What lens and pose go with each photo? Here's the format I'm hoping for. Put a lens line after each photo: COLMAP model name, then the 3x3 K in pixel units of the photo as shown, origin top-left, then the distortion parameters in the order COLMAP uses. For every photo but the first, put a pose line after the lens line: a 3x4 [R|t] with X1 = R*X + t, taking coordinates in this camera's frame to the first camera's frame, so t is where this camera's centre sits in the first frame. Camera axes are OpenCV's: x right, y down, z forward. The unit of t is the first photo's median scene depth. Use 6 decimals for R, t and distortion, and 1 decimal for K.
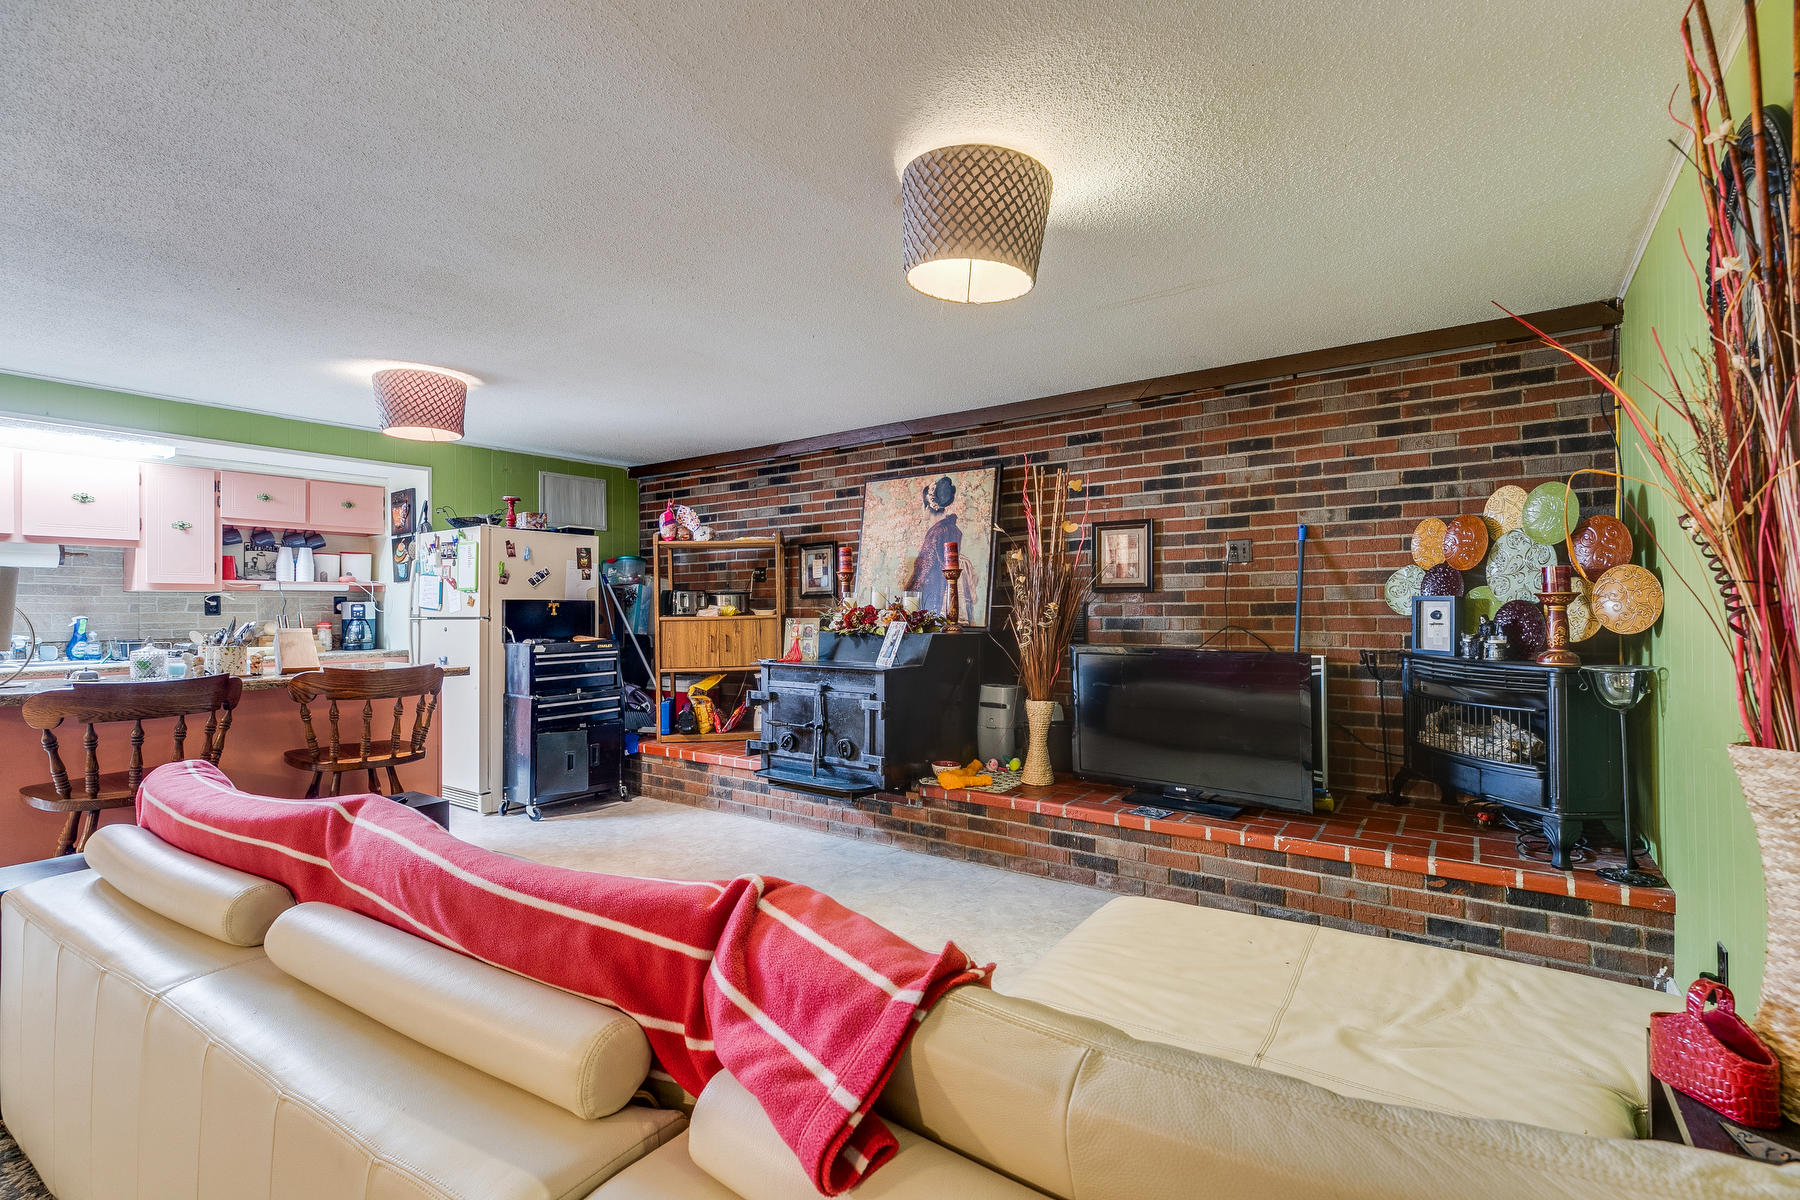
lens RADIAL K [[812.9, 0, 894.7], [0, 812.9, 593.2], [0, 0, 1]] dist [0.002093, -0.000274]
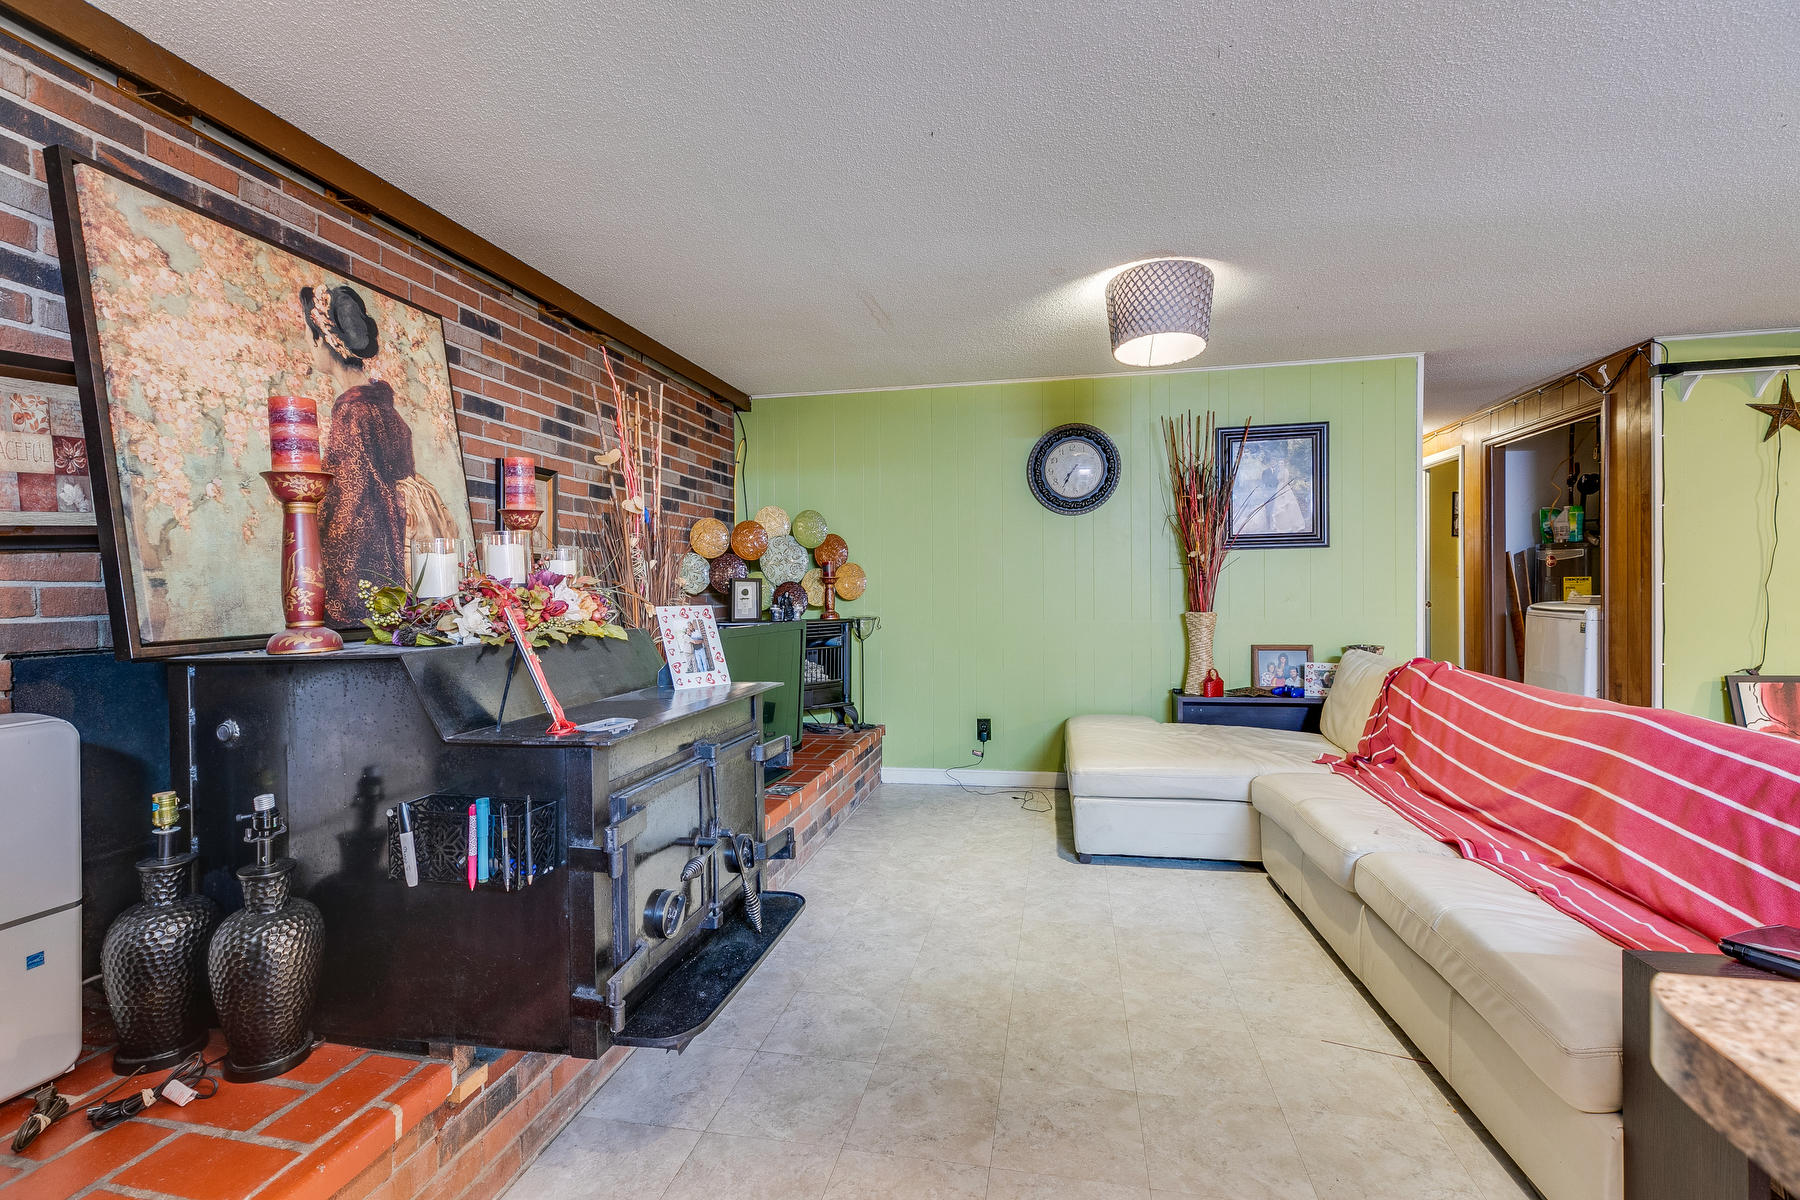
lens RADIAL K [[812.9, 0, 898.2], [0, 812.9, 594.7], [0, 0, 1]] dist [0.002093, -0.000274]
pose [[-0.420831, -0.000831, 0.907139, -0.544177], [-0.007805, 0.999966, -0.002705, 0.025811], [-0.907106, -0.008219, -0.420823, 1.078446]]
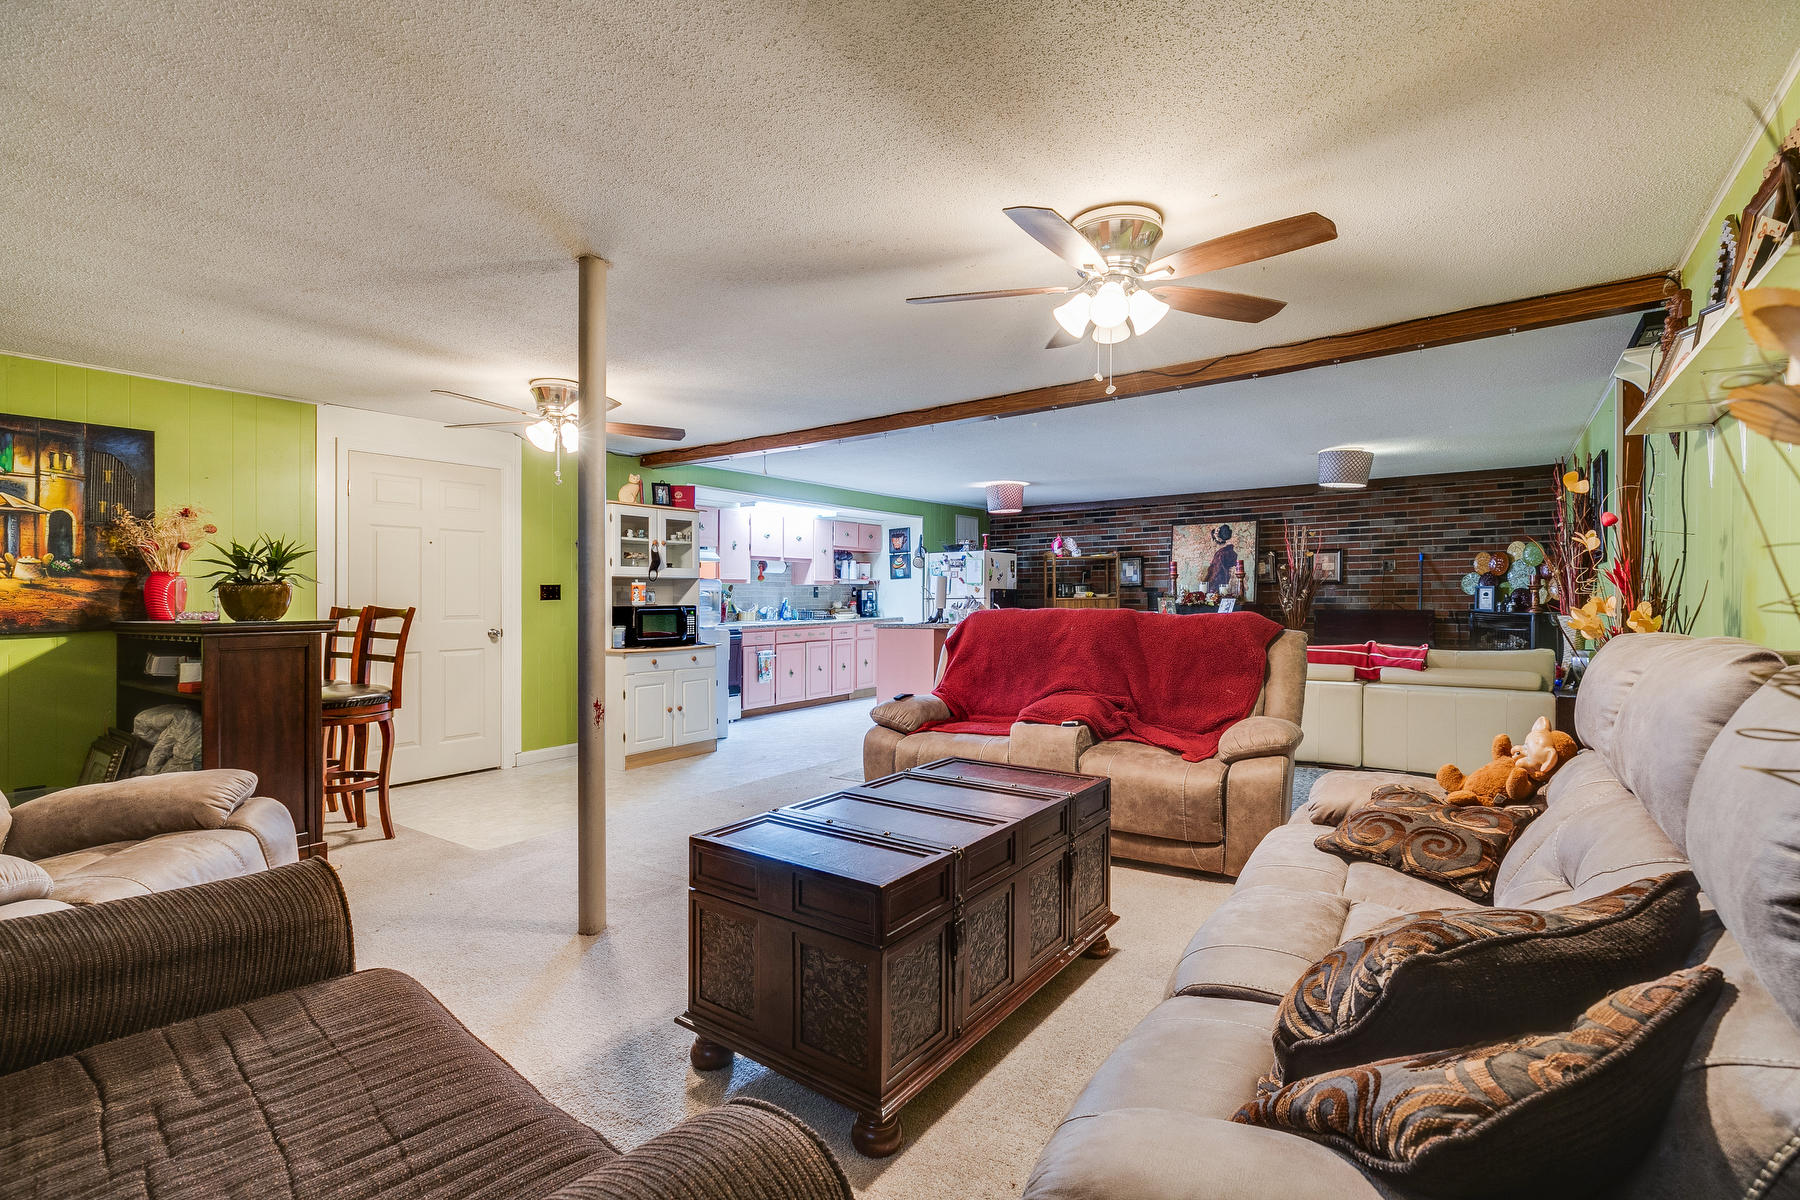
lens RADIAL K [[812.9, 0, 897.6], [0, 812.9, 605.5], [0, 0, 1]] dist [0.002093, -0.000274]
pose [[0.999981, -0.002344, -0.005785, -0.831068], [0.002513, 0.999569, 0.029251, -0.011223], [0.005714, -0.029265, 0.999555, -1.108880]]
